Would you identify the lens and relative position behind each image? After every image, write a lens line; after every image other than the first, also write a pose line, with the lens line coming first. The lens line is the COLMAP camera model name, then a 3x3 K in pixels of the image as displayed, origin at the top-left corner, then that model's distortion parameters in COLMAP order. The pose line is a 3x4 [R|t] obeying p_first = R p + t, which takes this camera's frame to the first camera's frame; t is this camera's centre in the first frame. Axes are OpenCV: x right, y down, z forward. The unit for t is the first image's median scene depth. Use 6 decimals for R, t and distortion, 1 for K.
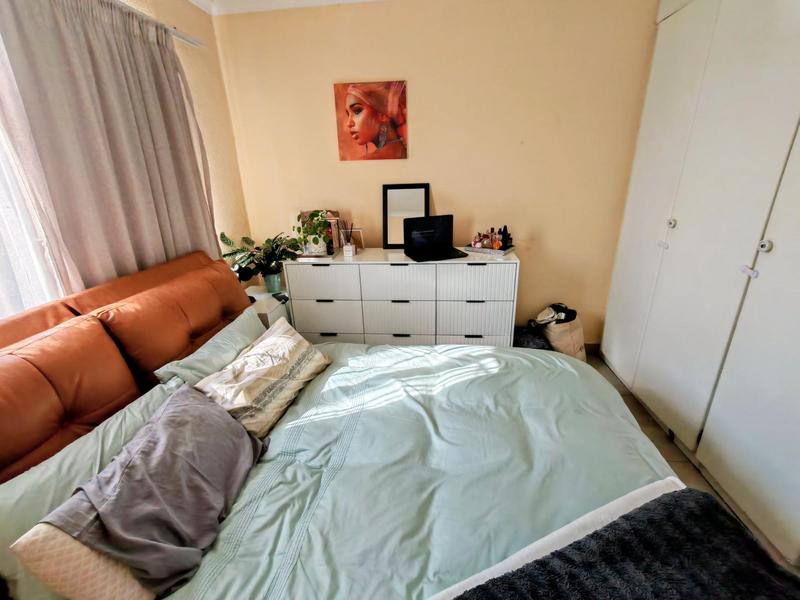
lens RADIAL K [[367.8, 0, 400.0], [0, 367.8, 300.0], [0, 0, 1]] dist [-0.000286, -0.000202]
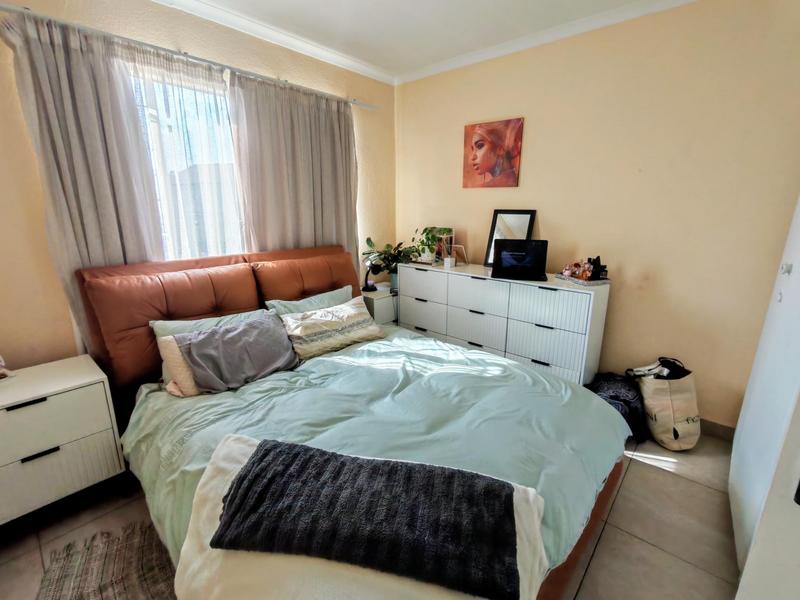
lens RADIAL K [[367.8, 0, 400.0], [0, 367.8, 300.0], [0, 0, 1]] dist [-0.000286, -0.000202]
pose [[0.811901, 0.181986, -0.554705, 0.424477], [-0.229397, 0.973193, -0.016478, 0.039860], [0.536837, 0.140626, 0.831884, -0.041967]]
